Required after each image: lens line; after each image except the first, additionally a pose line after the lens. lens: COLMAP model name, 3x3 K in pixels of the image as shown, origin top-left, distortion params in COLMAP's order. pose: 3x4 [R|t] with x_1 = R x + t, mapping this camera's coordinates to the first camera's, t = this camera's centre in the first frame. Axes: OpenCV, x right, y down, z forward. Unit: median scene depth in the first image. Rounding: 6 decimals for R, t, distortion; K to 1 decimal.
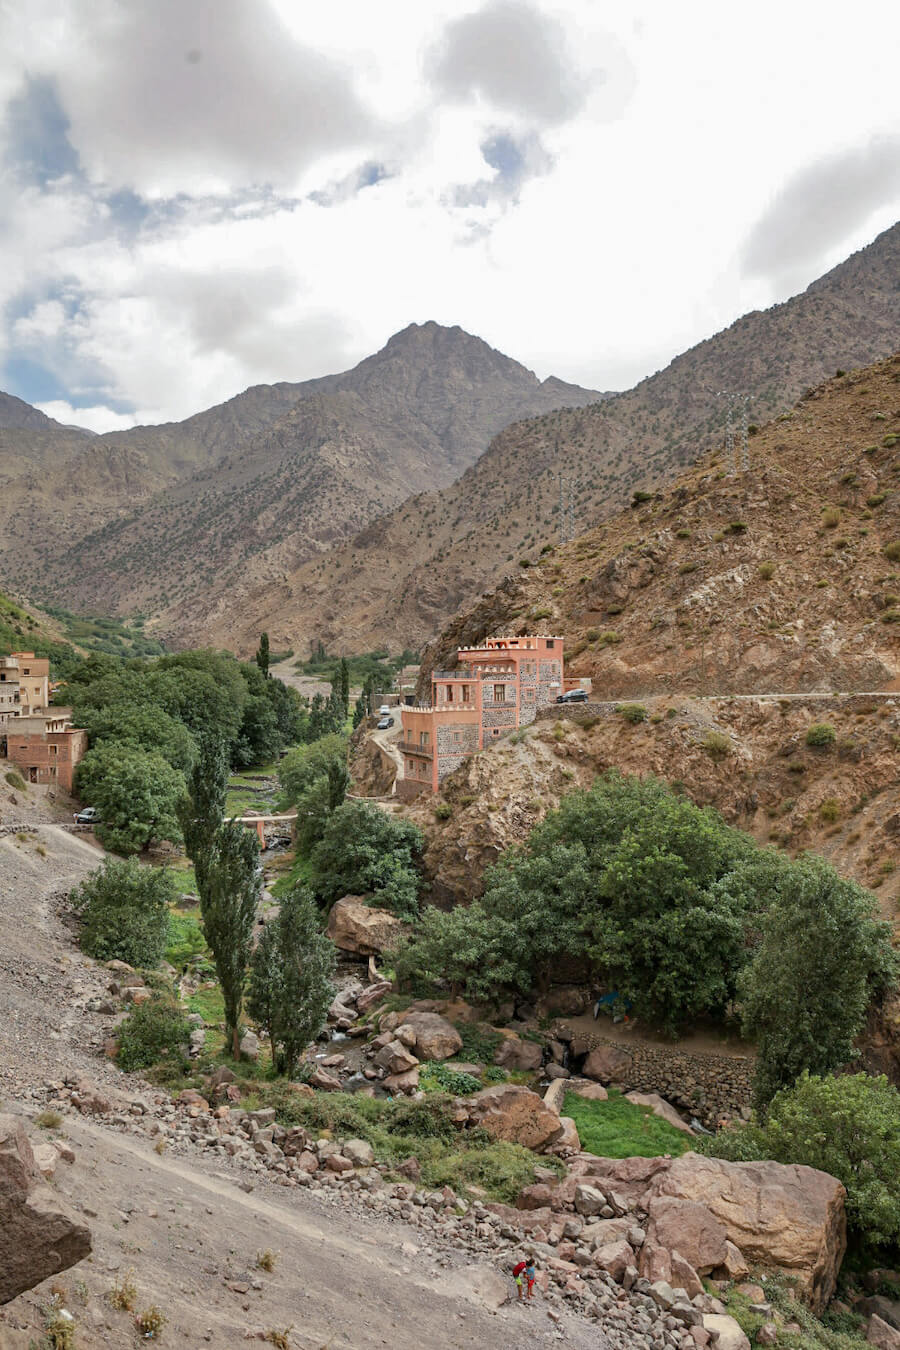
lens RADIAL K [[990.6, 0, 450.0], [0, 990.6, 675.0], [0, 0, 1]] dist [-0.099190, 0.000088]
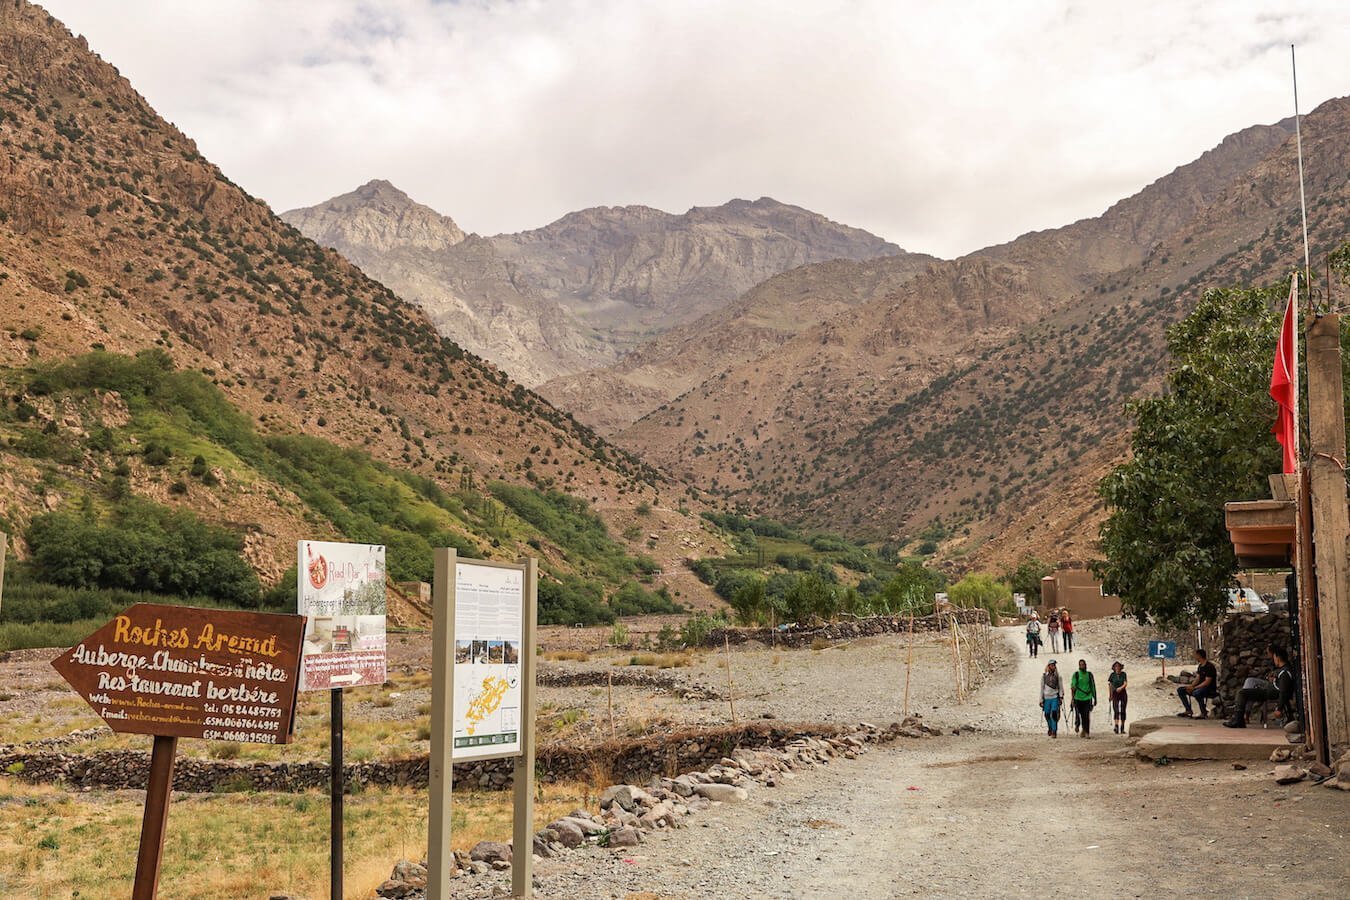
lens RADIAL K [[1532.7, 0, 675.0], [0, 1532.7, 450.0], [0, 0, 1]] dist [0.101935, 0.035408]
pose [[0.835965, -0.071655, -0.544085, 0.001768], [-0.003312, 0.990762, -0.135572, 0.003571], [0.548773, 0.115135, 0.828005, 0.214397]]
